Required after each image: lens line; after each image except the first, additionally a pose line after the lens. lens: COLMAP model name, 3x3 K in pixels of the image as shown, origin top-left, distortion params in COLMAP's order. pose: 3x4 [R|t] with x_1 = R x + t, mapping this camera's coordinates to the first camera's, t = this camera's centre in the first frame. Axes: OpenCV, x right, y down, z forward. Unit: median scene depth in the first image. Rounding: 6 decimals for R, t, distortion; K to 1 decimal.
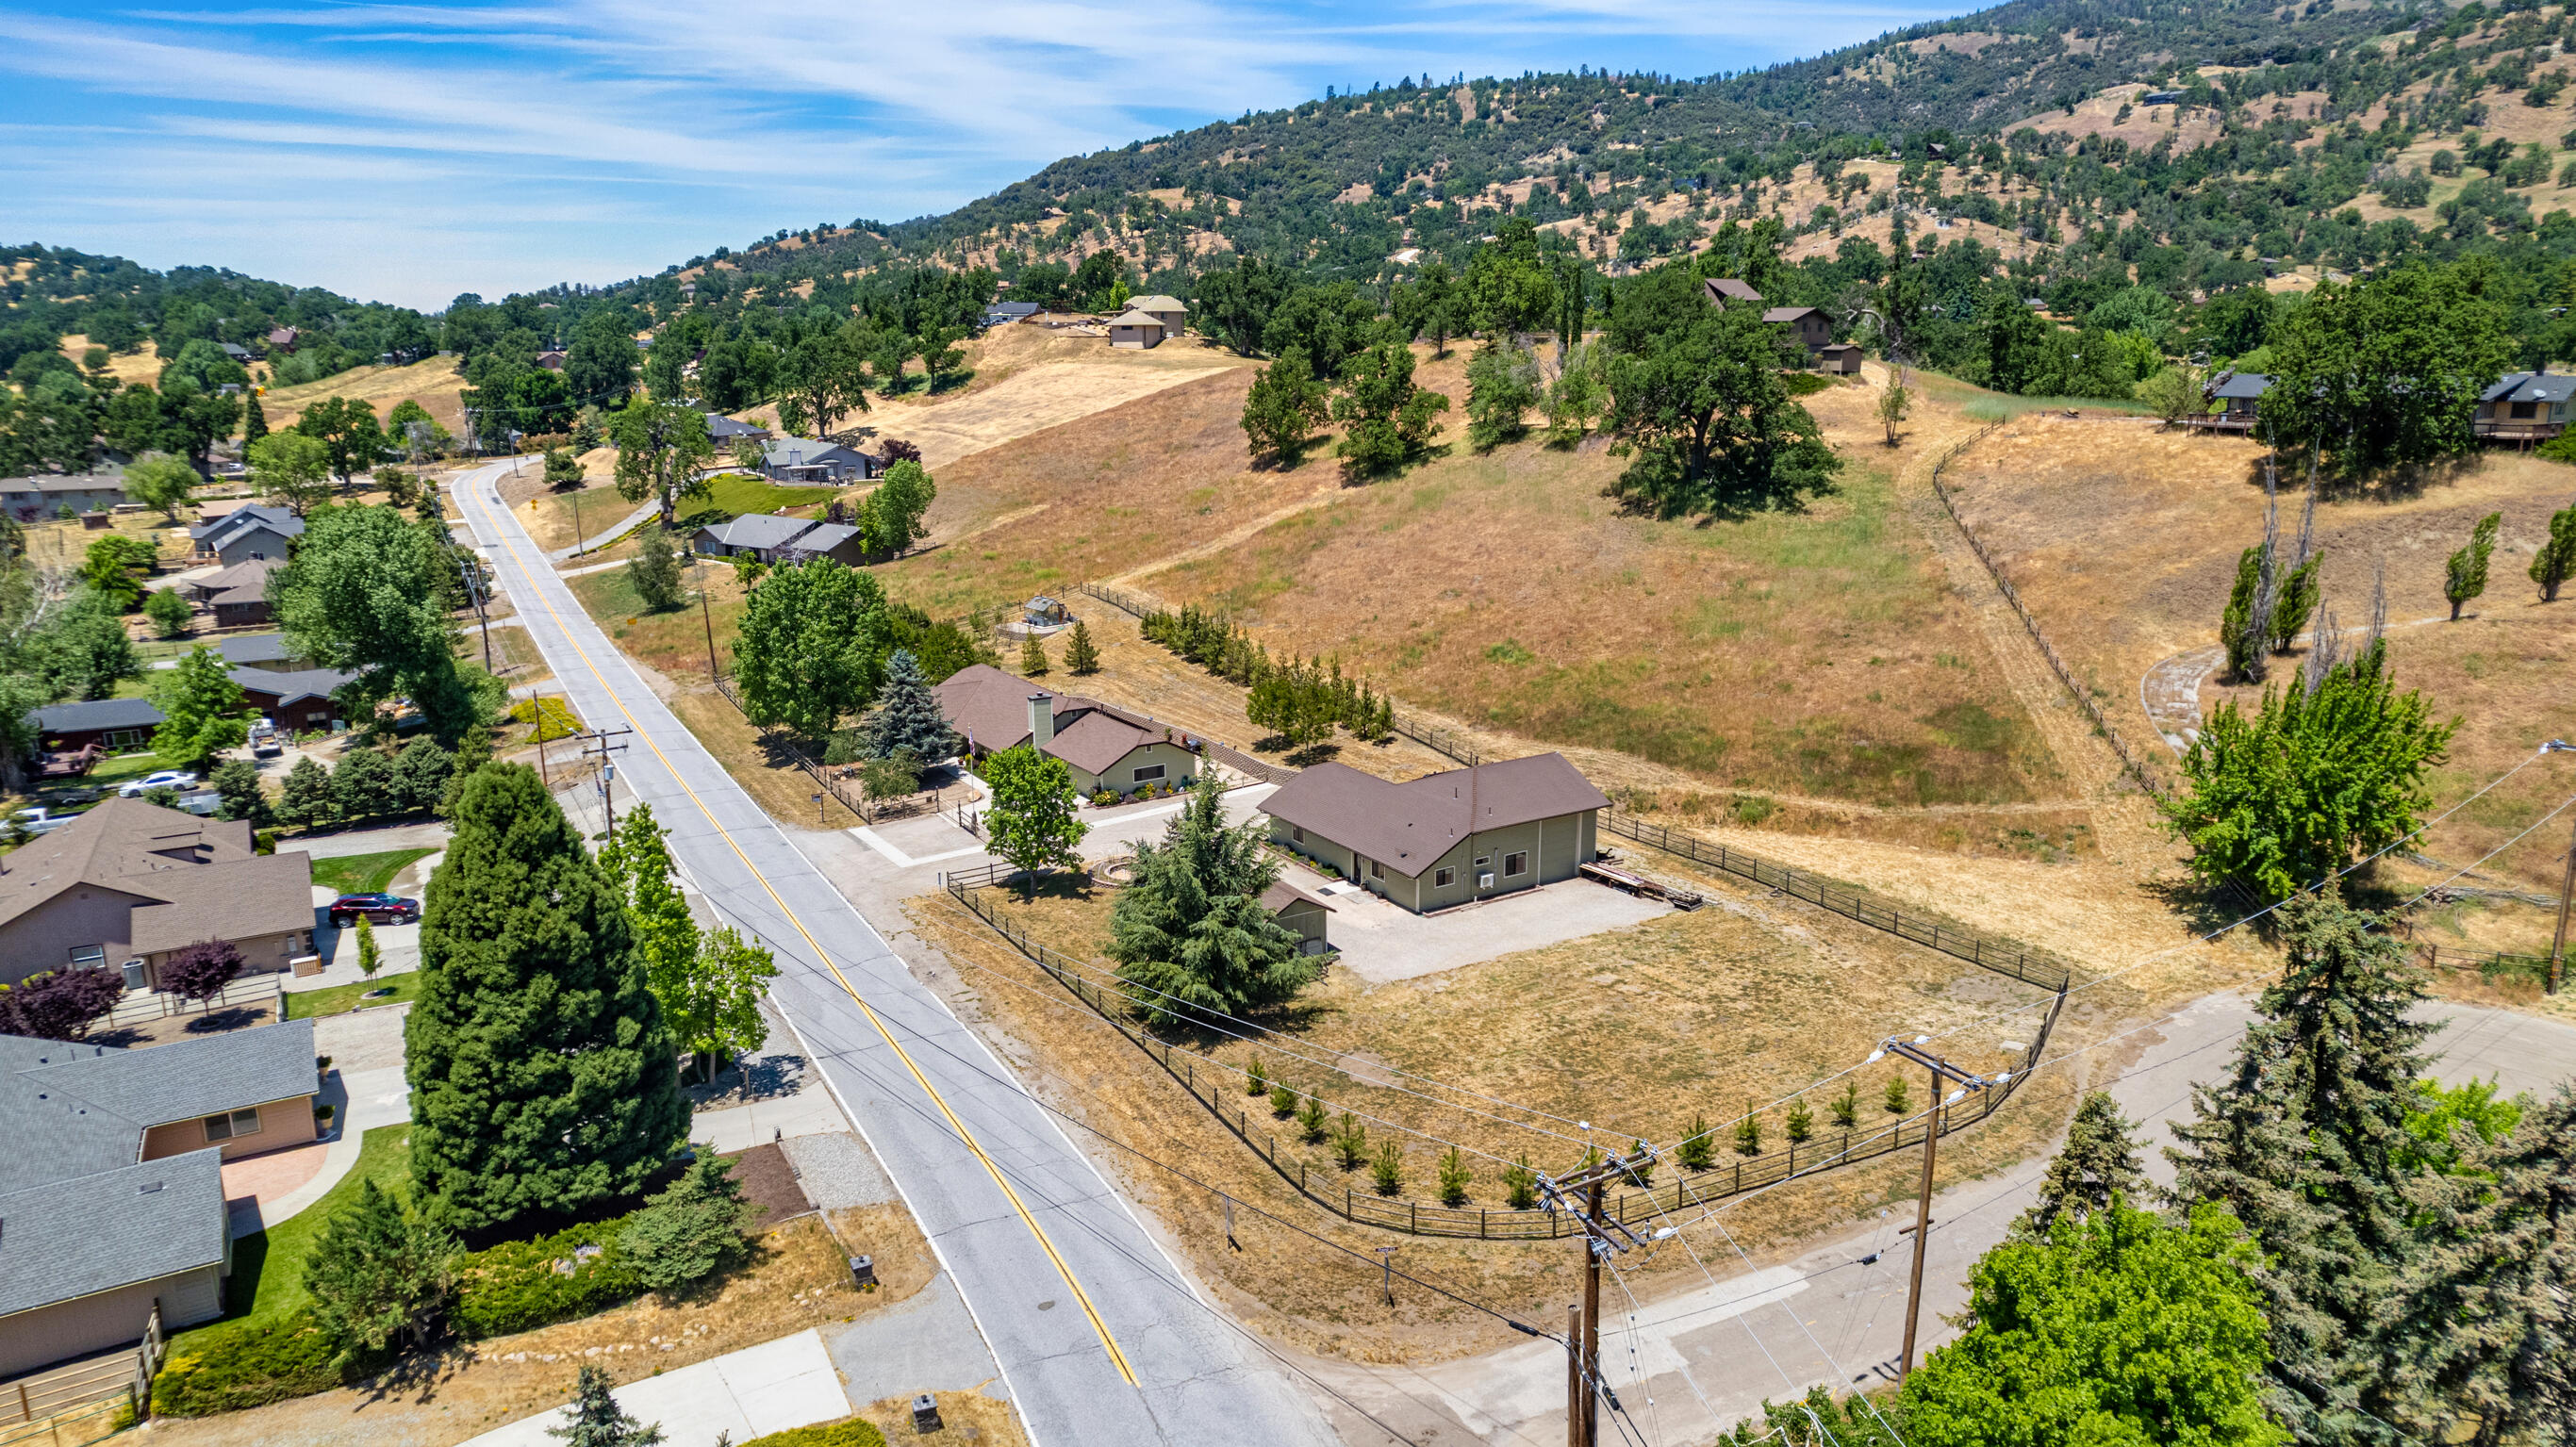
lens RADIAL K [[1640.0, 0, 1291.9], [0, 1640.0, 718.1], [0, 0, 1]] dist [-0.040782, 0.037714]
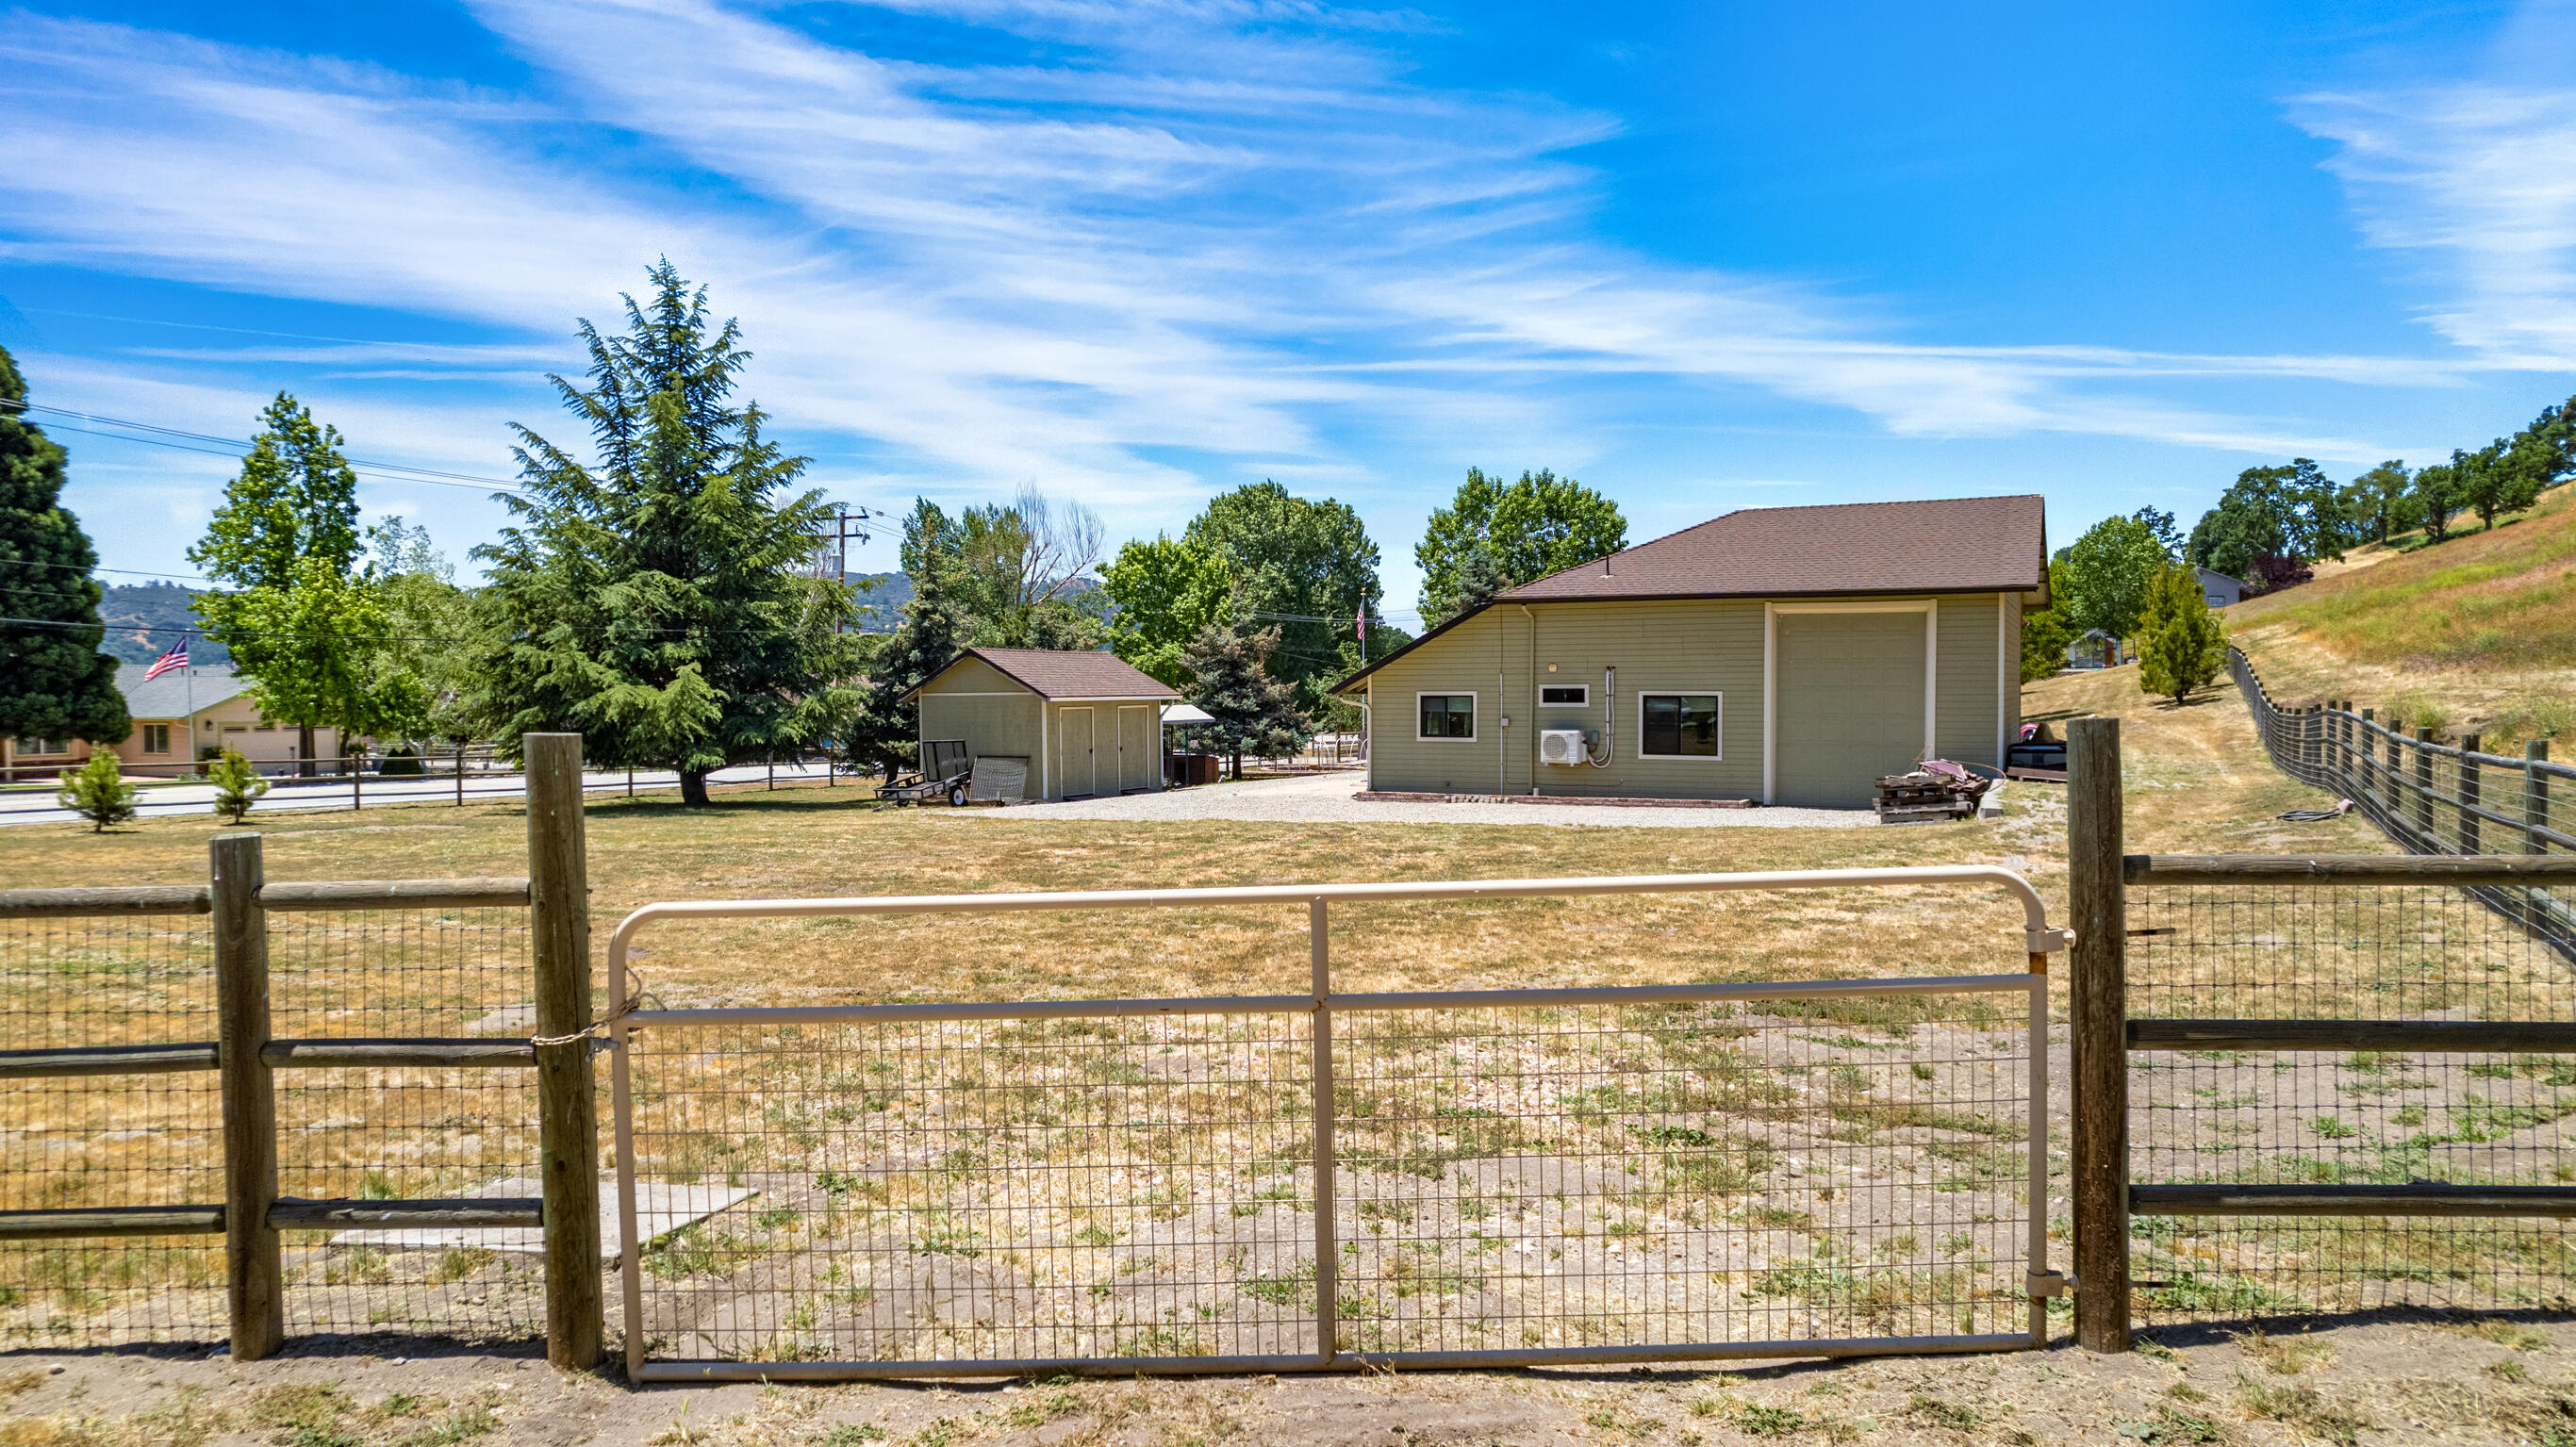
lens RADIAL K [[1640.0, 0, 1295.3], [0, 1640.0, 711.0], [0, 0, 1]] dist [-0.040782, 0.037714]
pose [[0.525251, 0.015518, -0.850806, 0.388573], [-0.186385, 0.977653, -0.097234, 0.133417], [0.830285, 0.209649, 0.516405, 0.726749]]
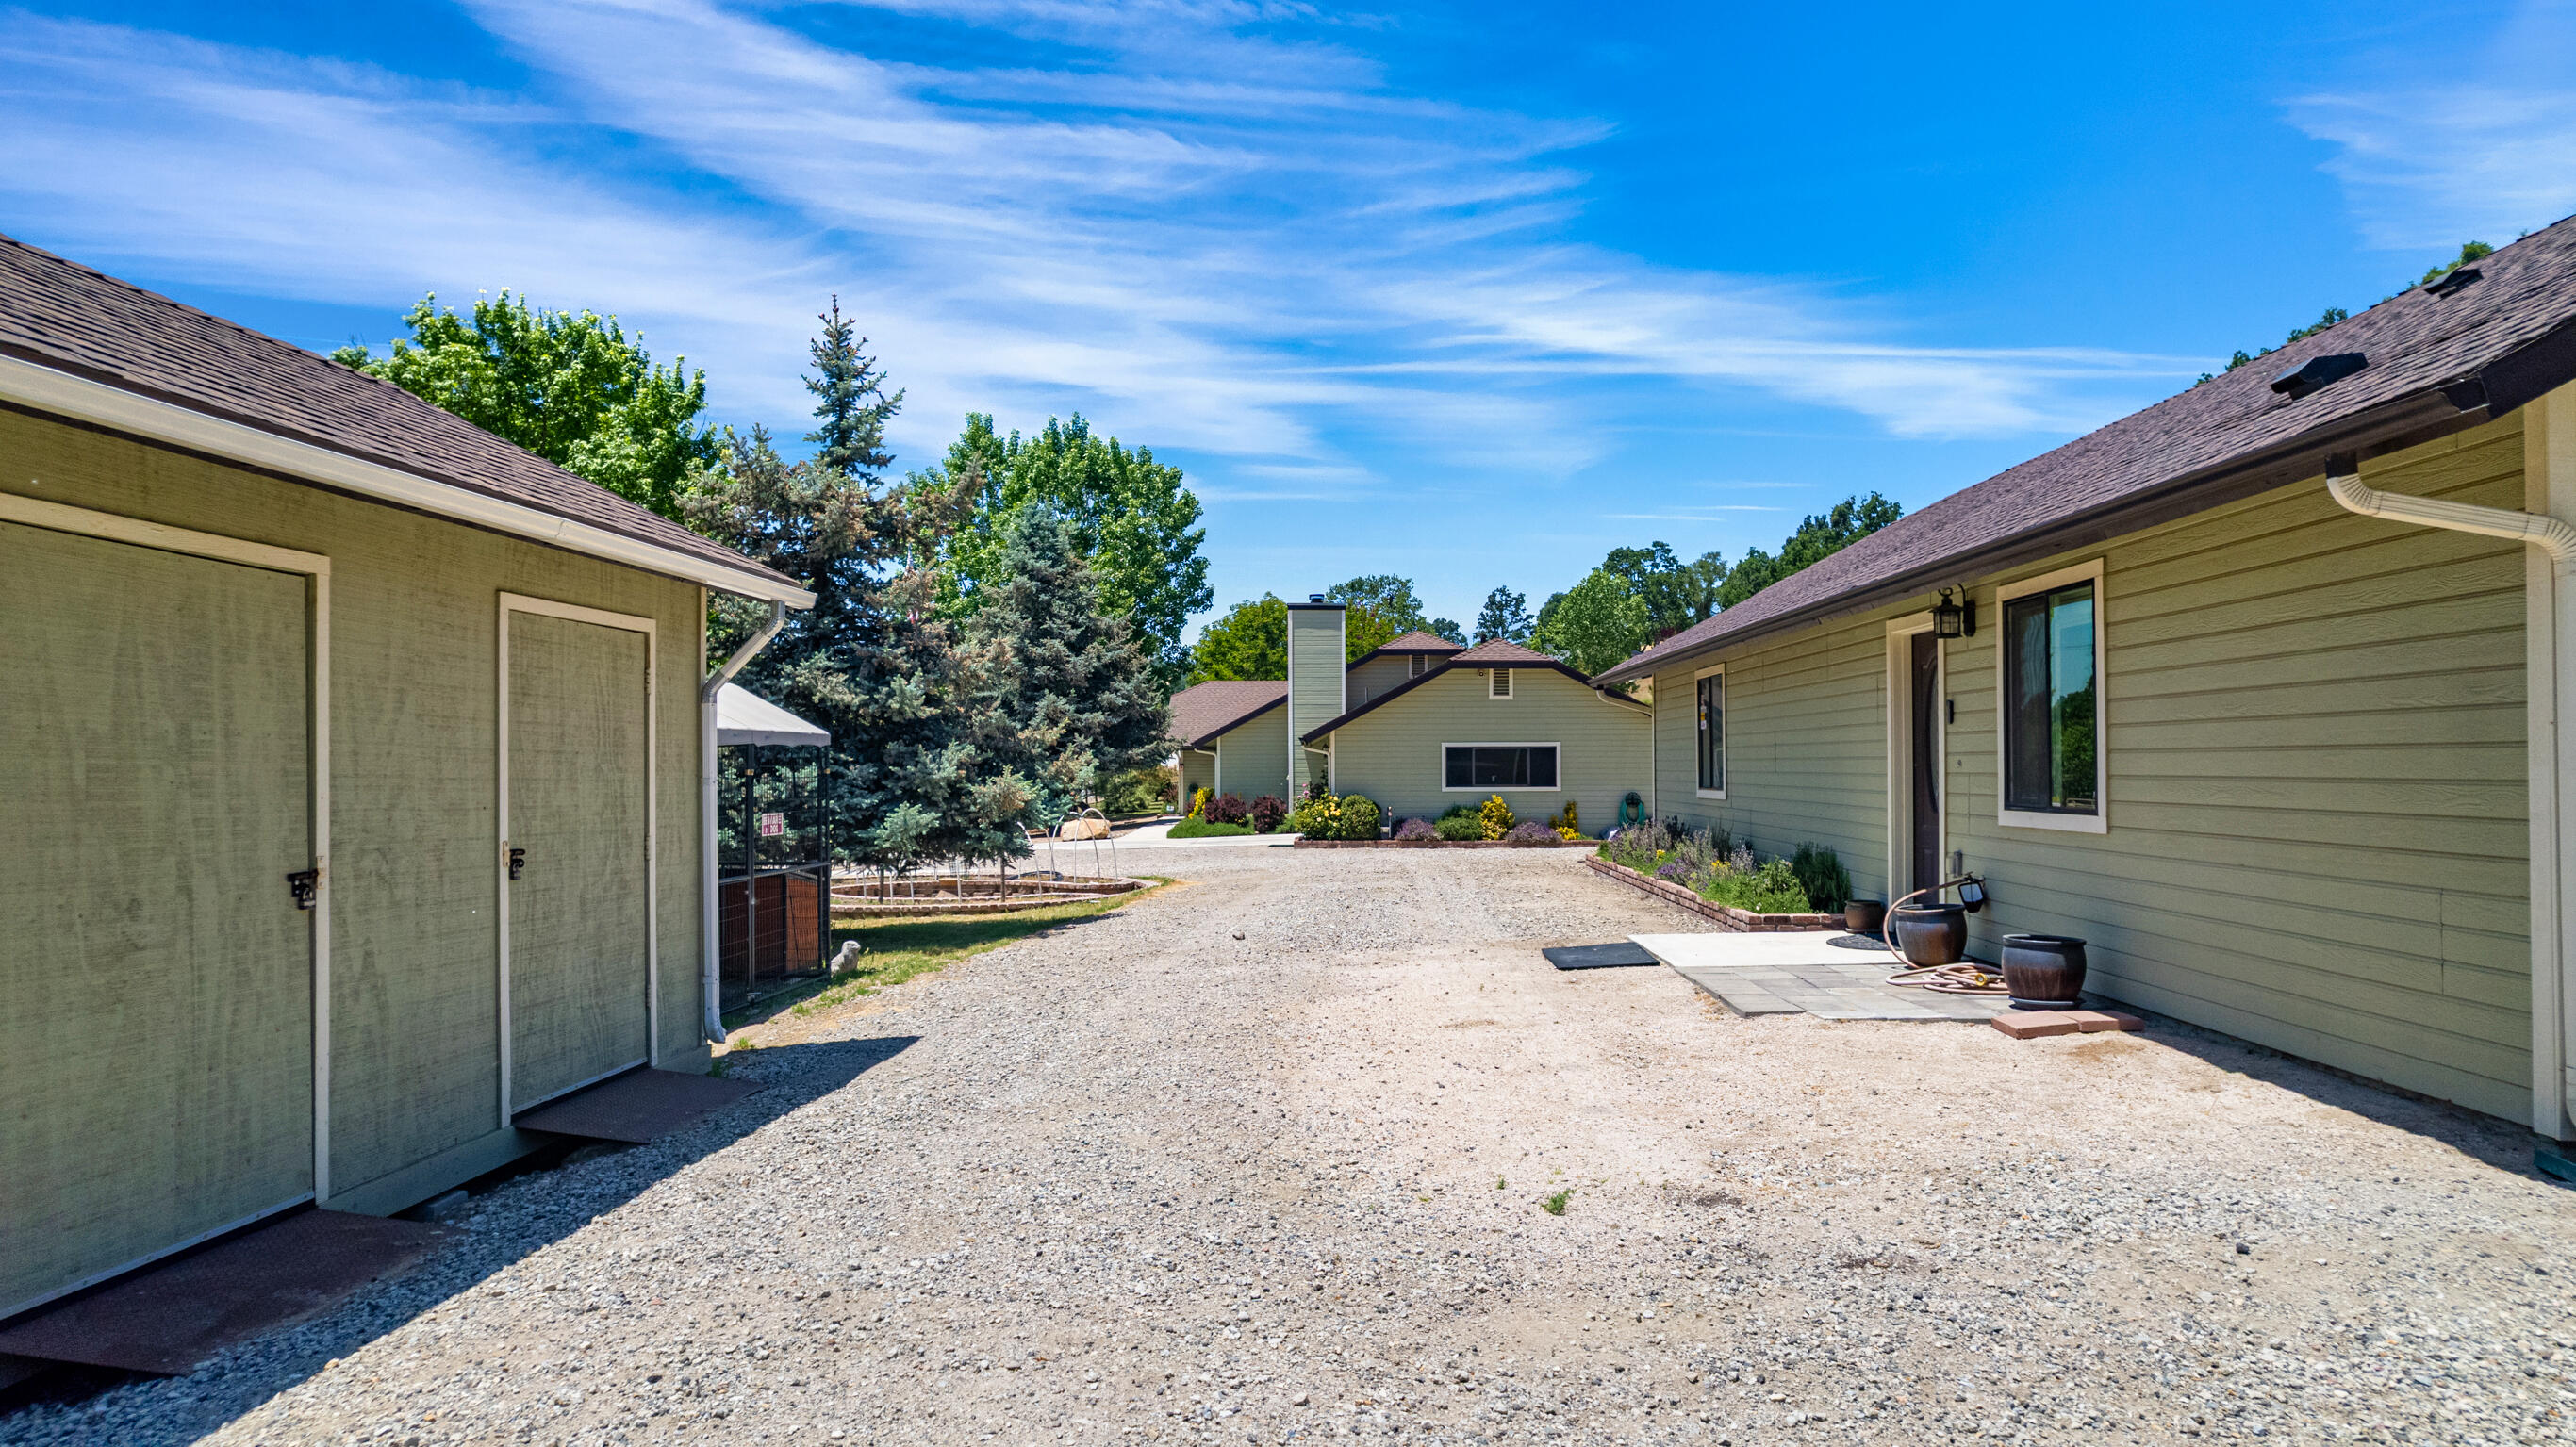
lens RADIAL K [[1640.0, 0, 1277.4], [0, 1640.0, 732.0], [0, 0, 1]] dist [-0.040782, 0.037714]
pose [[0.822434, -0.010210, -0.568769, 0.067575], [-0.126488, 0.971527, -0.200341, 0.114484], [0.554620, 0.236709, 0.797725, 0.872985]]
